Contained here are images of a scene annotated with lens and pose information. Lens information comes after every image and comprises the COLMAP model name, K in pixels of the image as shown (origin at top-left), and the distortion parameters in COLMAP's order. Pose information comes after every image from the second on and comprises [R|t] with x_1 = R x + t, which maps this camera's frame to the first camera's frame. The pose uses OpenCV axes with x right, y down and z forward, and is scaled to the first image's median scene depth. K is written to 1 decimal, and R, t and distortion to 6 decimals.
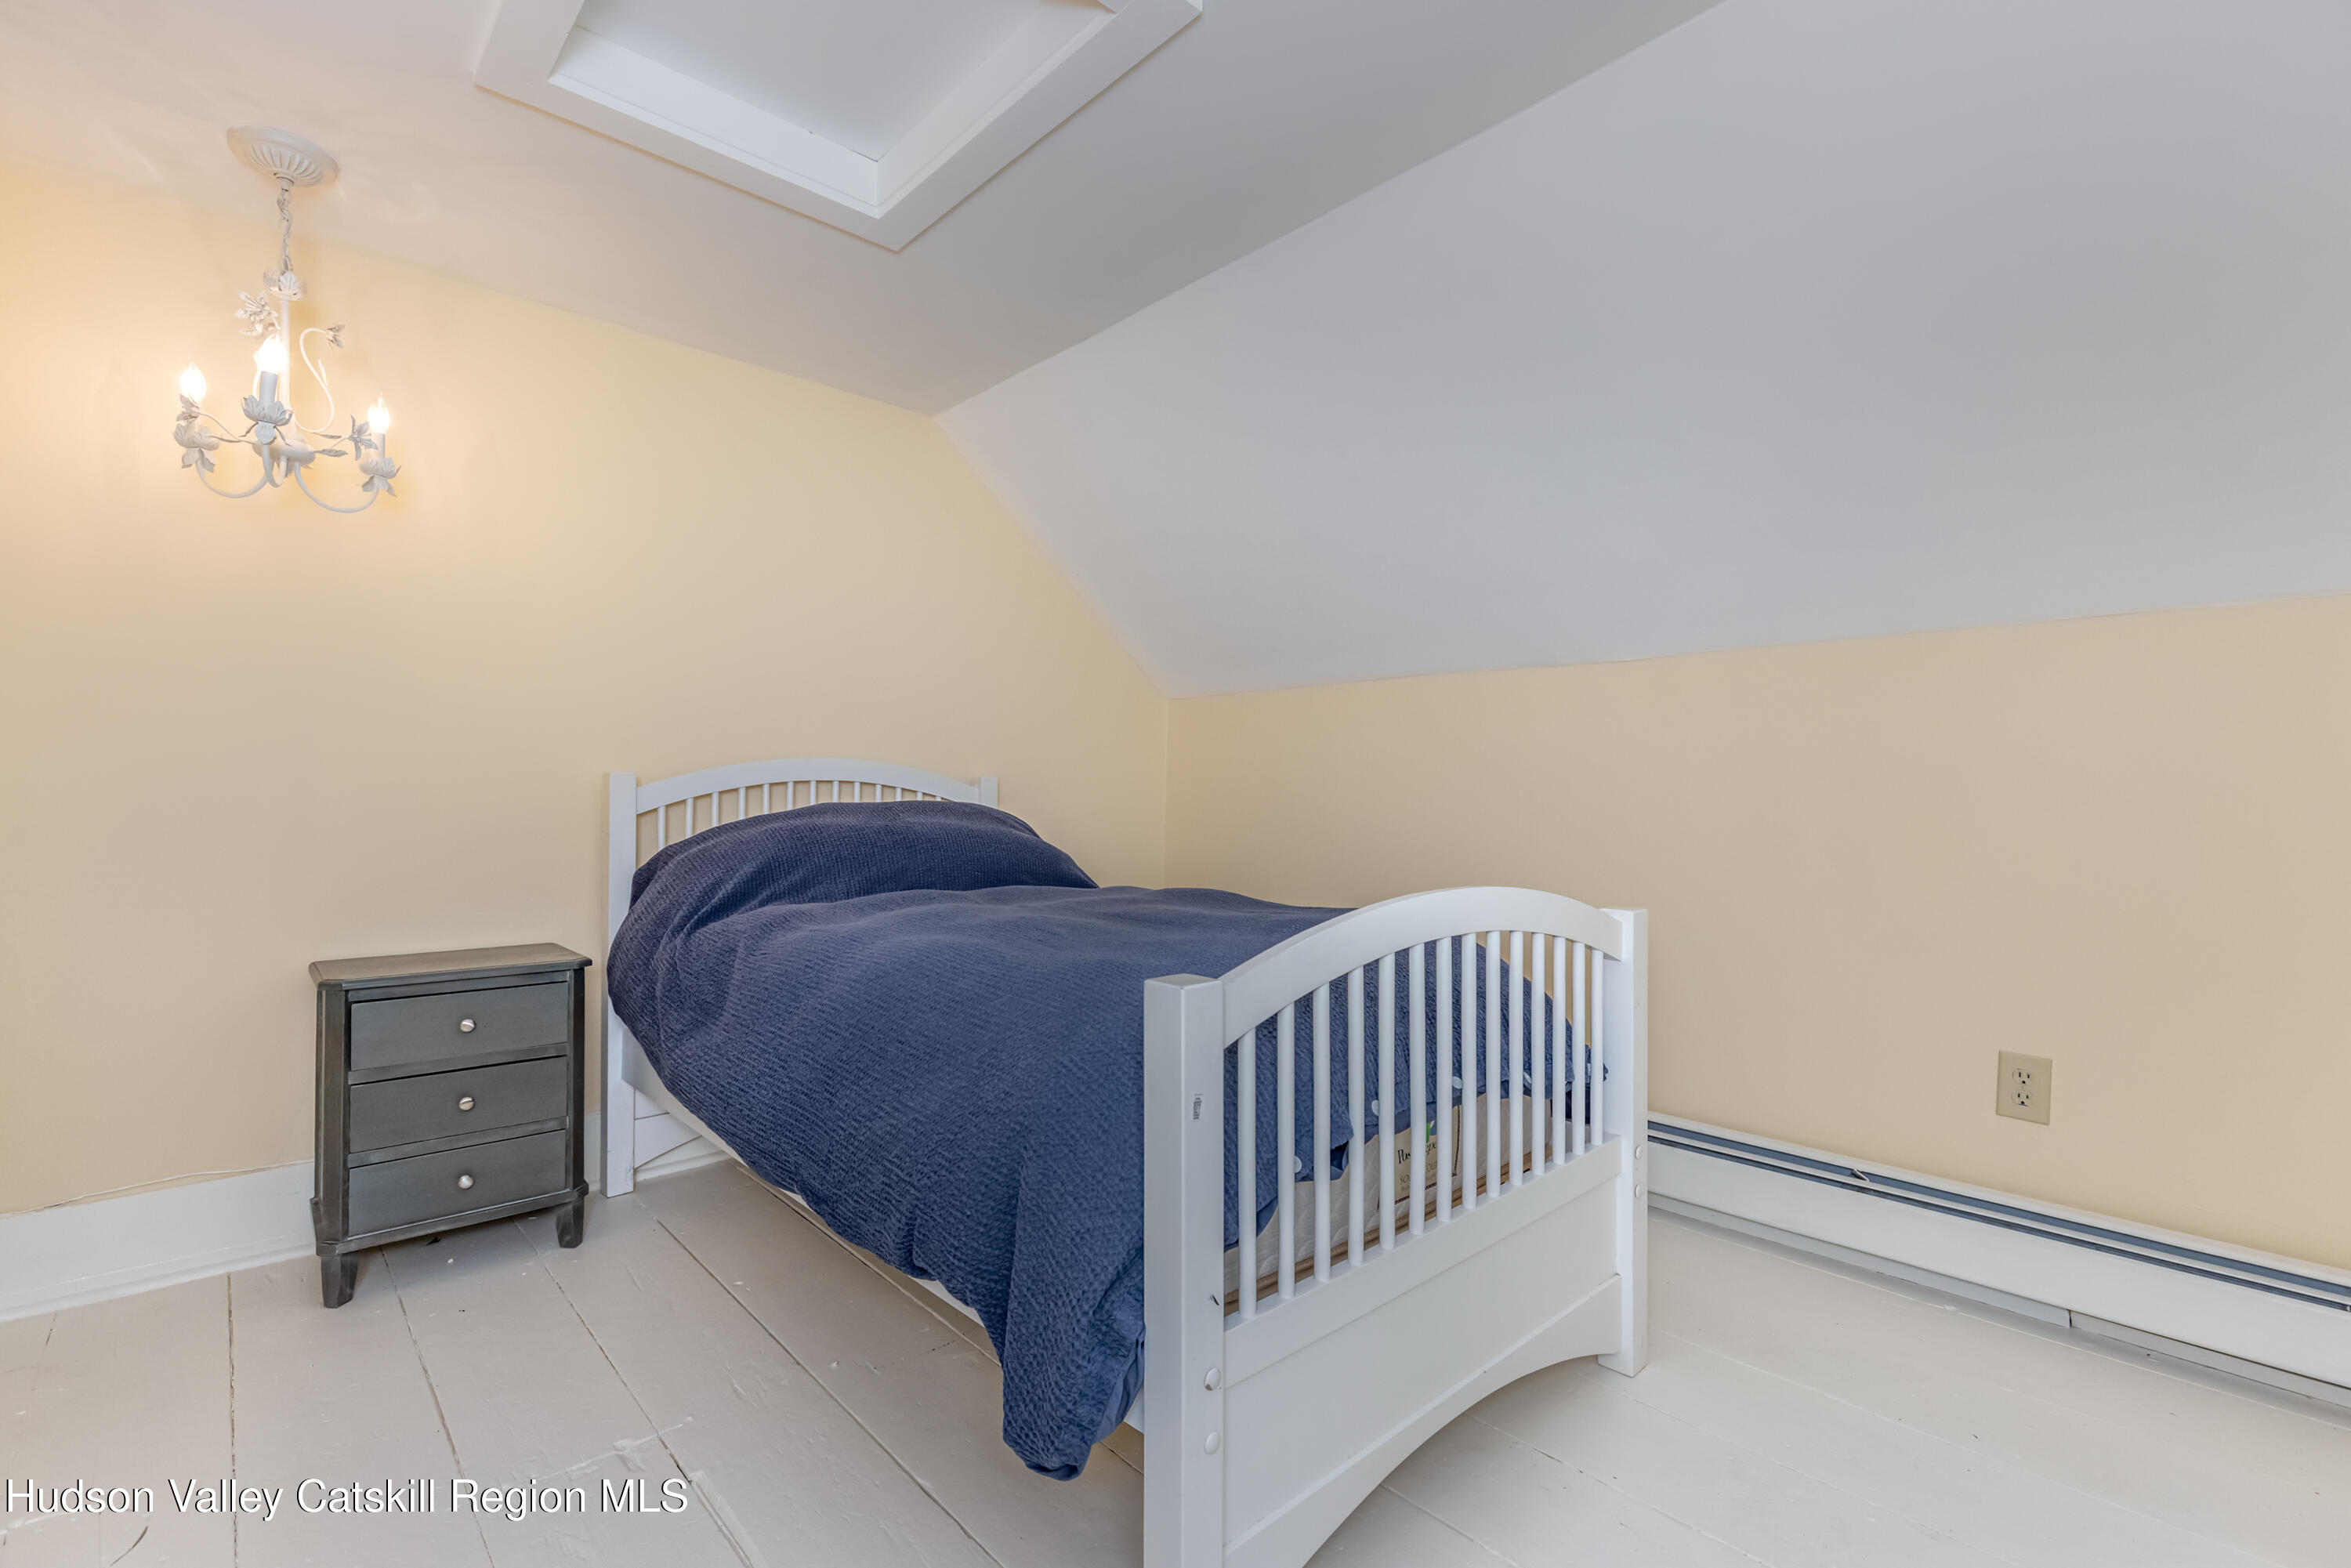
lens RADIAL K [[1081.3, 0, 1209.6], [0, 1081.3, 772.5], [0, 0, 1]] dist [-0.002055, -0.000184]
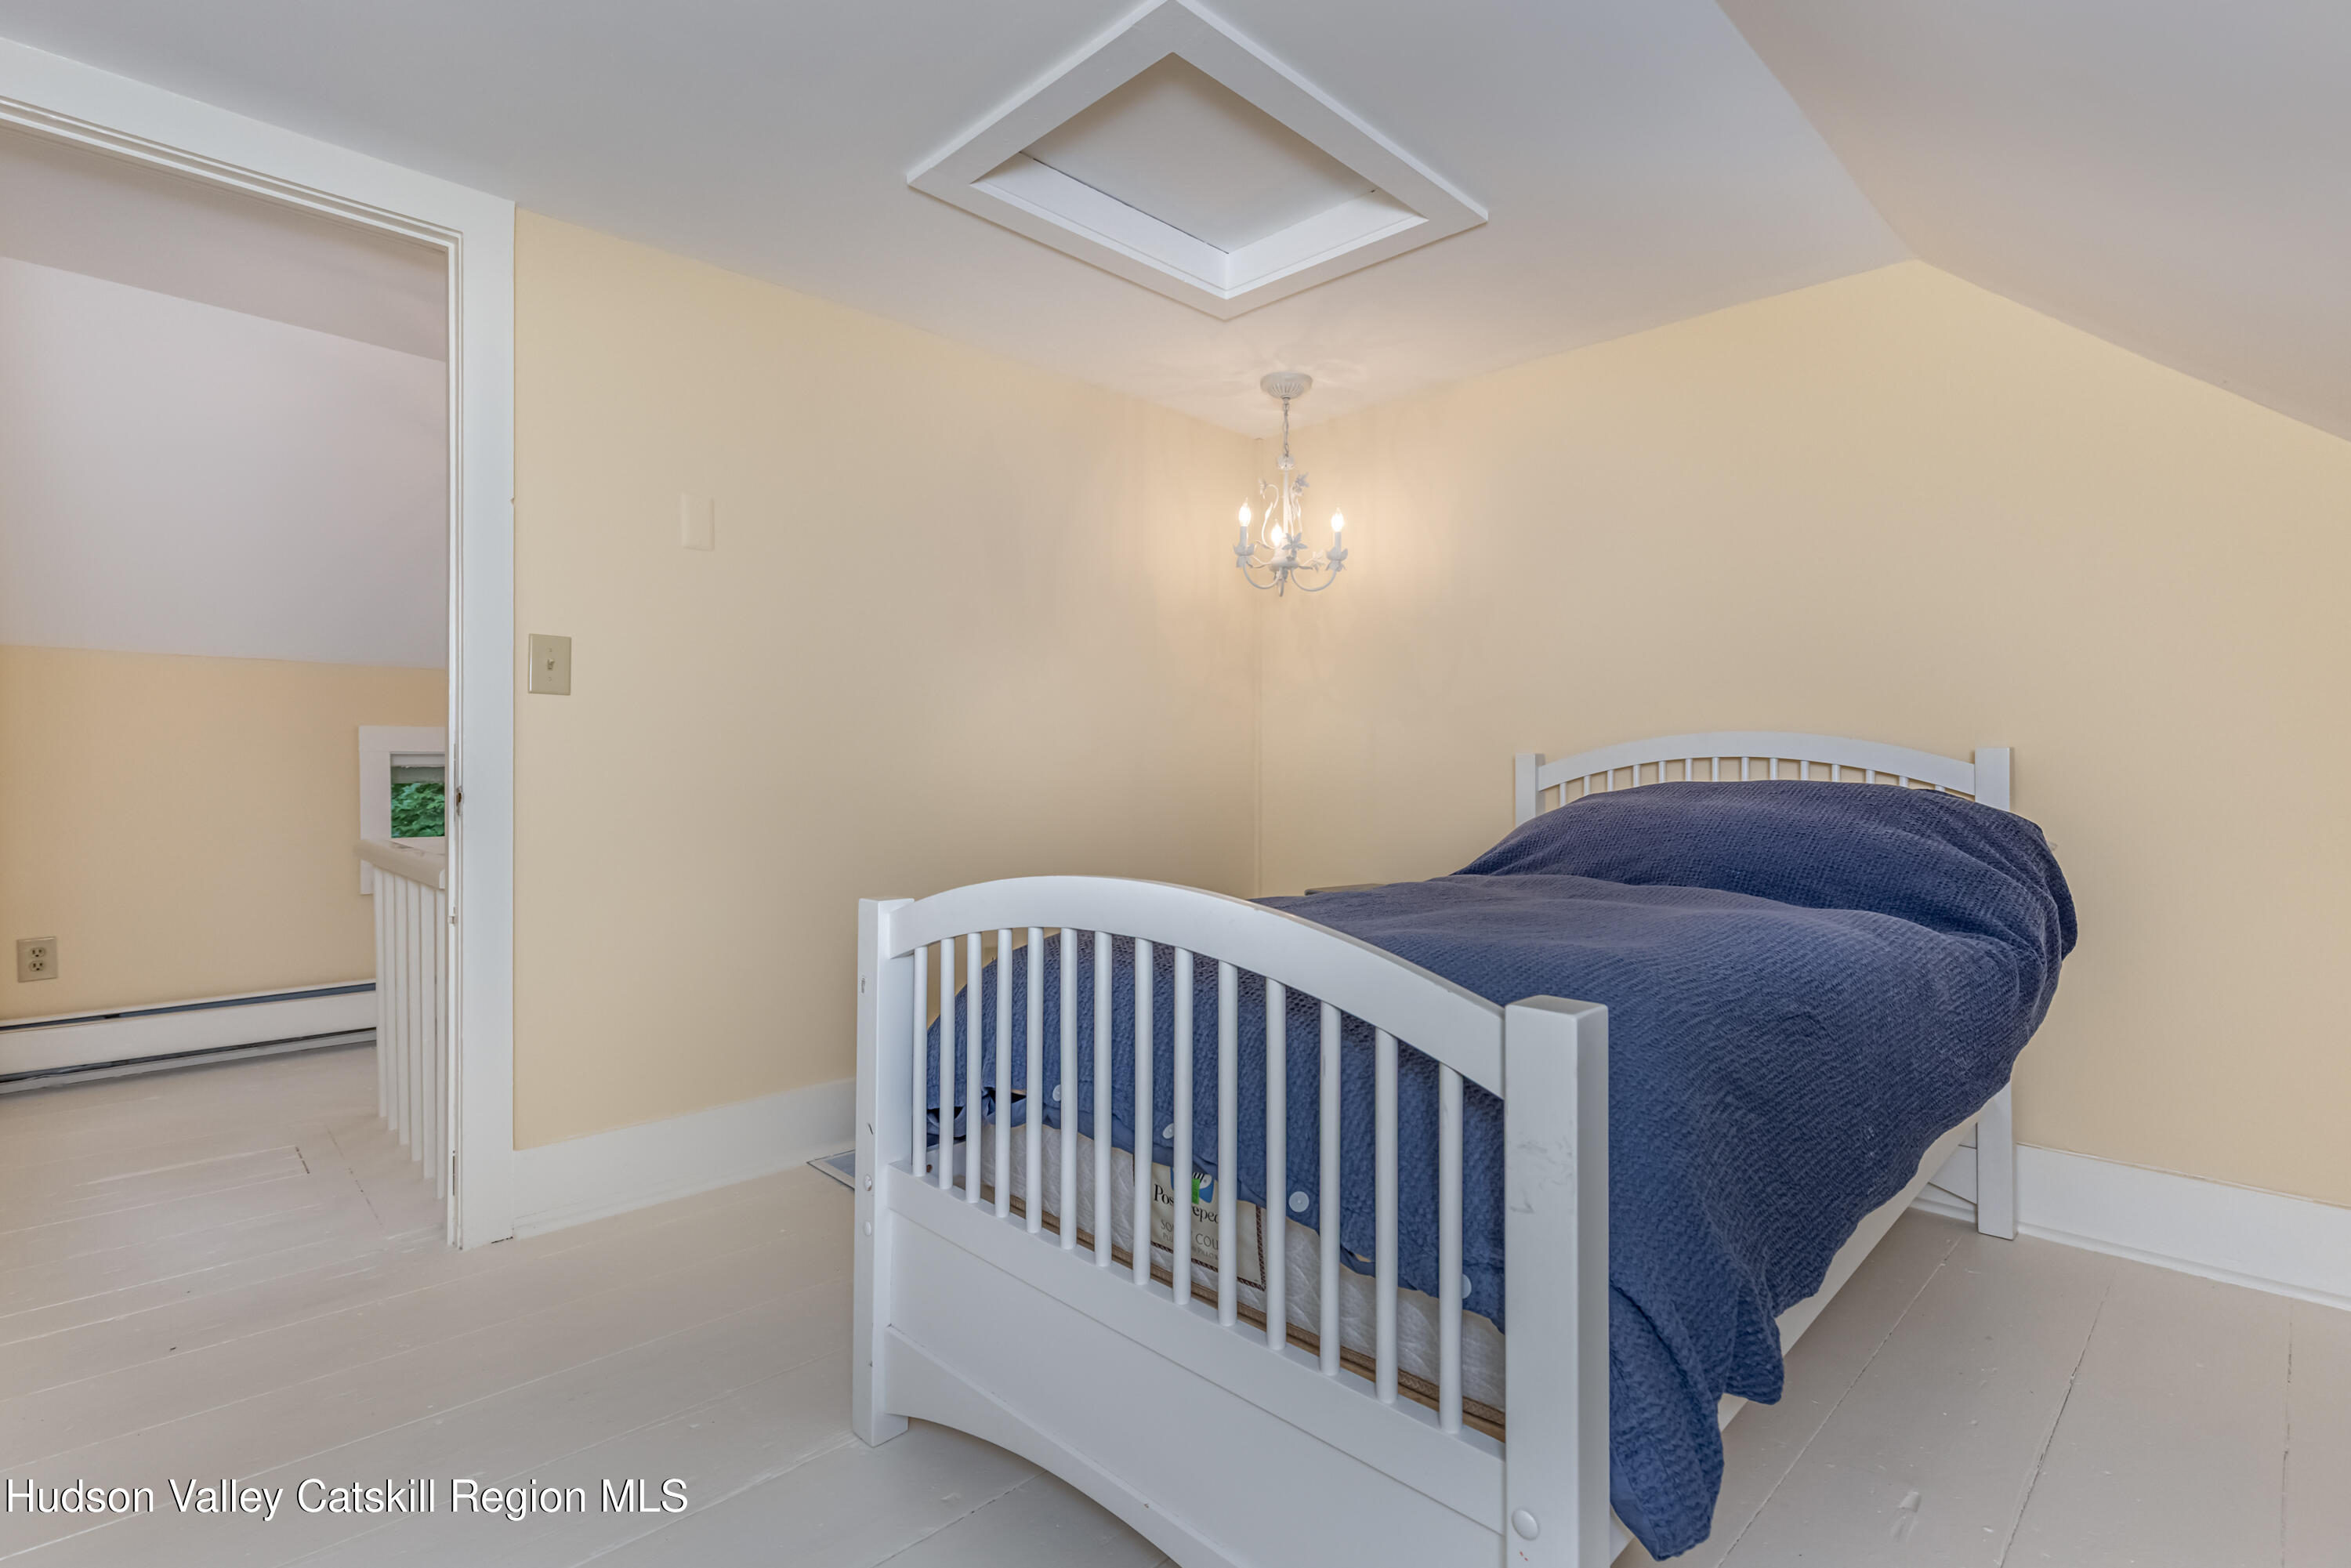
lens RADIAL K [[1081.3, 0, 1235.5], [0, 1081.3, 765.6], [0, 0, 1]] dist [-0.002055, -0.000184]
pose [[0.059161, 0.004850, -0.998237, 0.860966], [0.005800, 0.999970, 0.005202, 0.011970], [0.998232, -0.006097, 0.059131, 0.846897]]
